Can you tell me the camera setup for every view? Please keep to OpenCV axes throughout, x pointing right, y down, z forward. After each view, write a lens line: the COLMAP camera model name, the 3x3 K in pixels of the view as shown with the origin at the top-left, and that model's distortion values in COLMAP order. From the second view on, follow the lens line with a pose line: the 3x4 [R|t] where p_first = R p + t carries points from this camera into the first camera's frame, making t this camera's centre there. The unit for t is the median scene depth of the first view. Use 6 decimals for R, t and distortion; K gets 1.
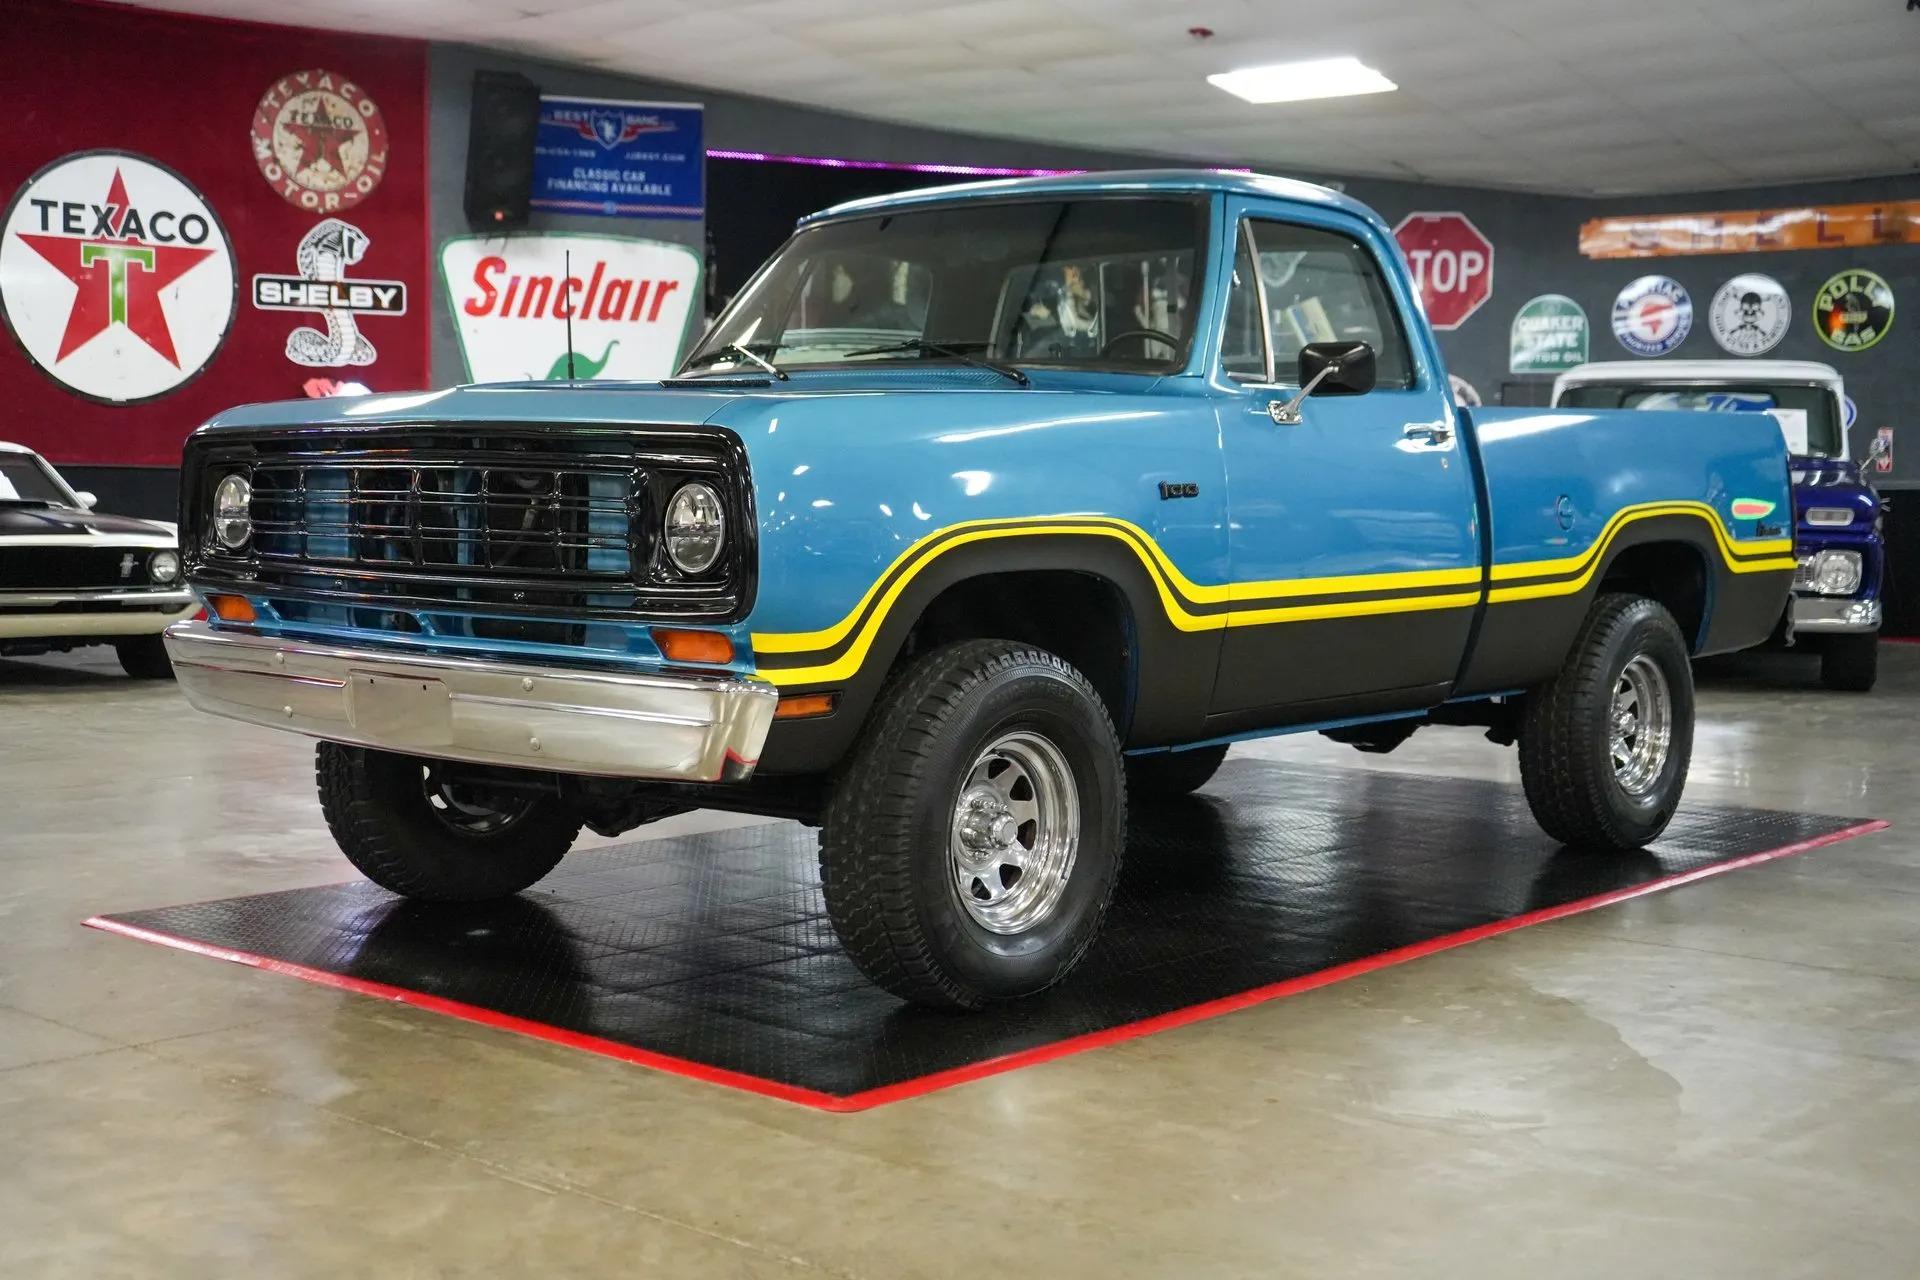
lens RADIAL K [[2406.9, 0, 960.0], [0, 2406.9, 640.0], [0, 0, 1]] dist [0.006734, 0.021464]
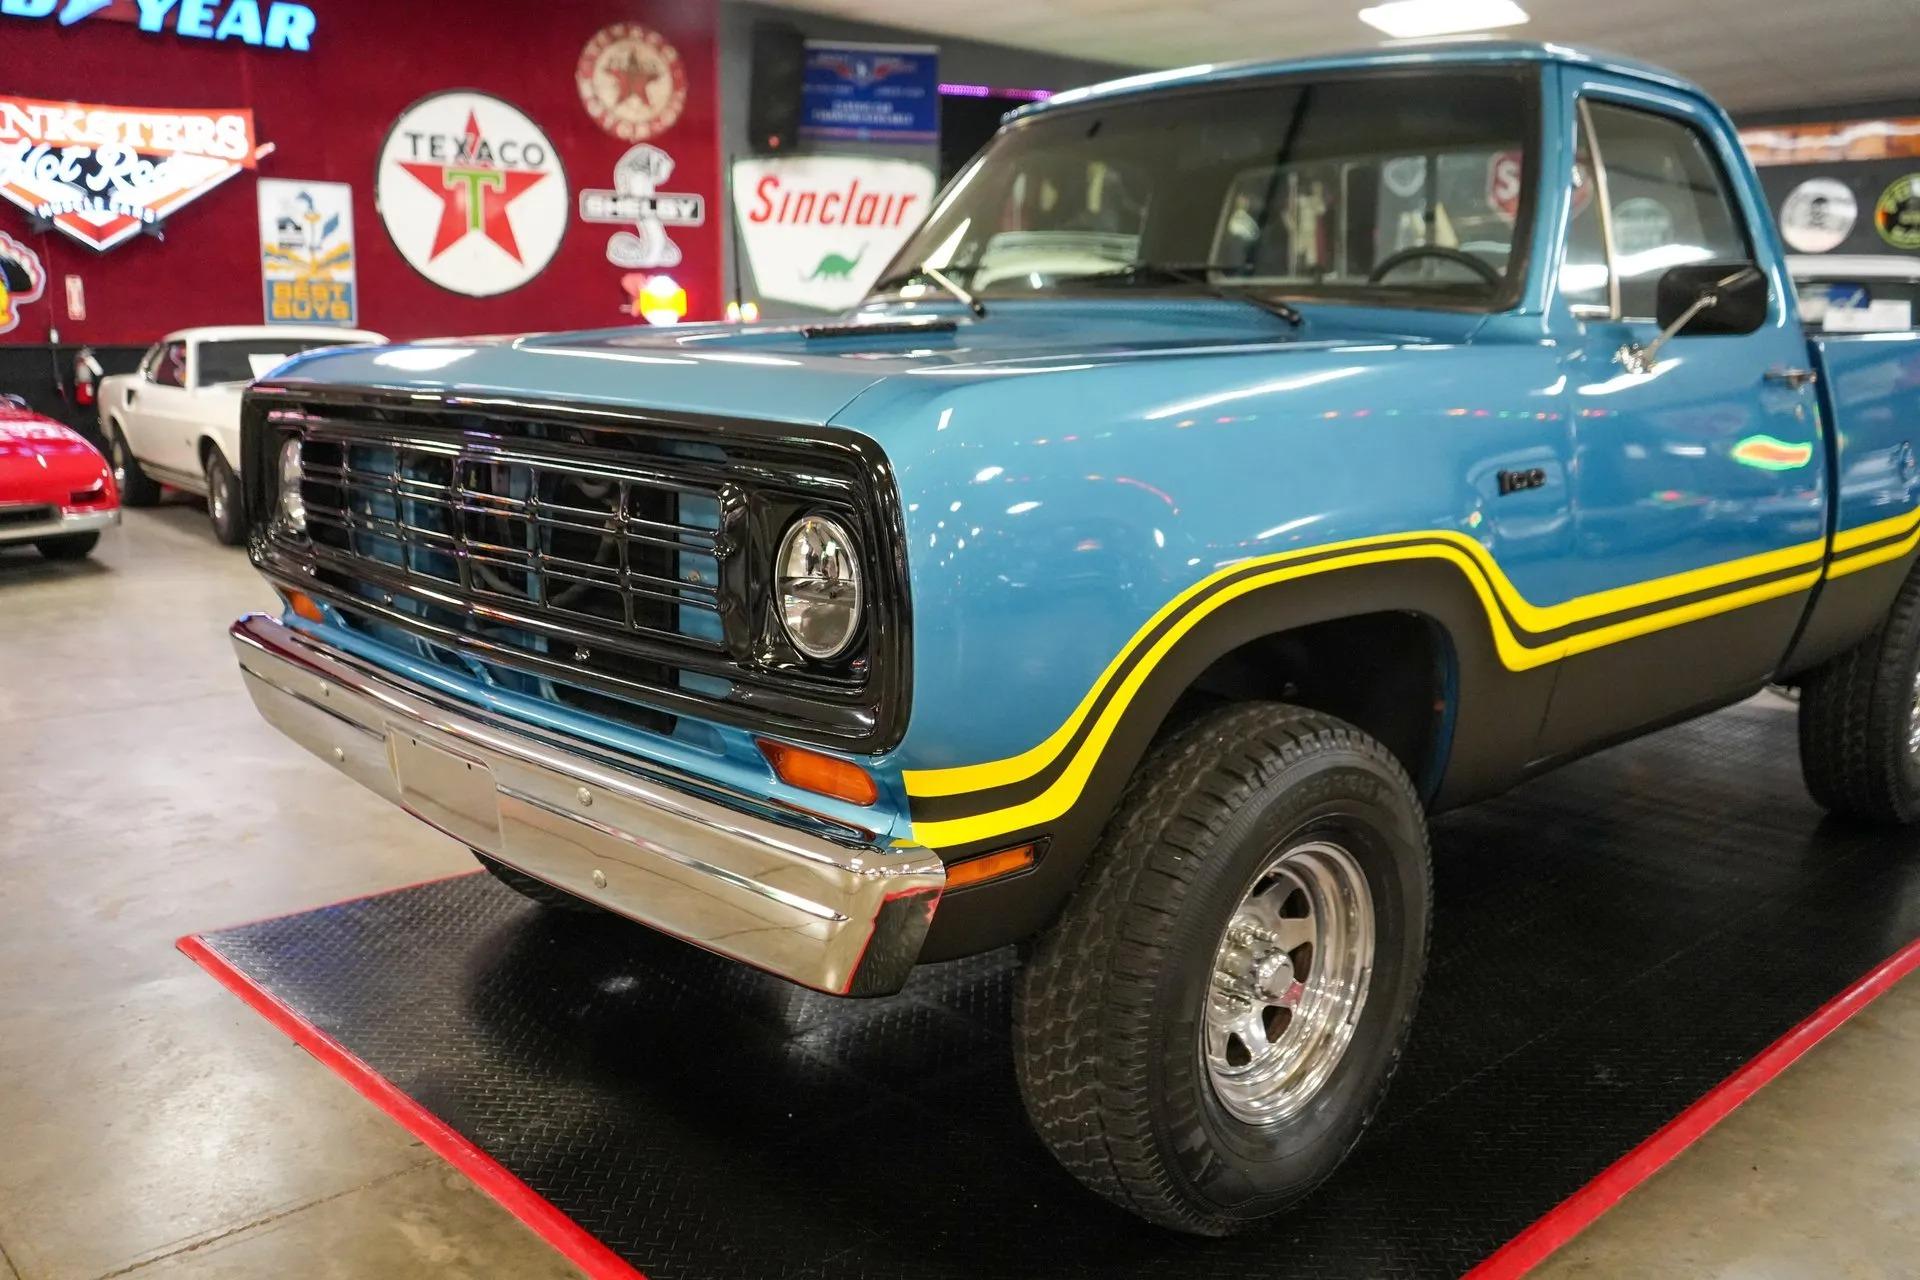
lens RADIAL K [[1642.8, 0, 960.0], [0, 1642.8, 640.0], [0, 0, 1]] dist [-0.002541, 0.008938]
pose [[0.995029, 0.018254, -0.097893, -0.007672], [-0.006723, 0.993126, 0.116853, -0.020389], [0.099354, -0.115614, 0.988313, 0.142155]]
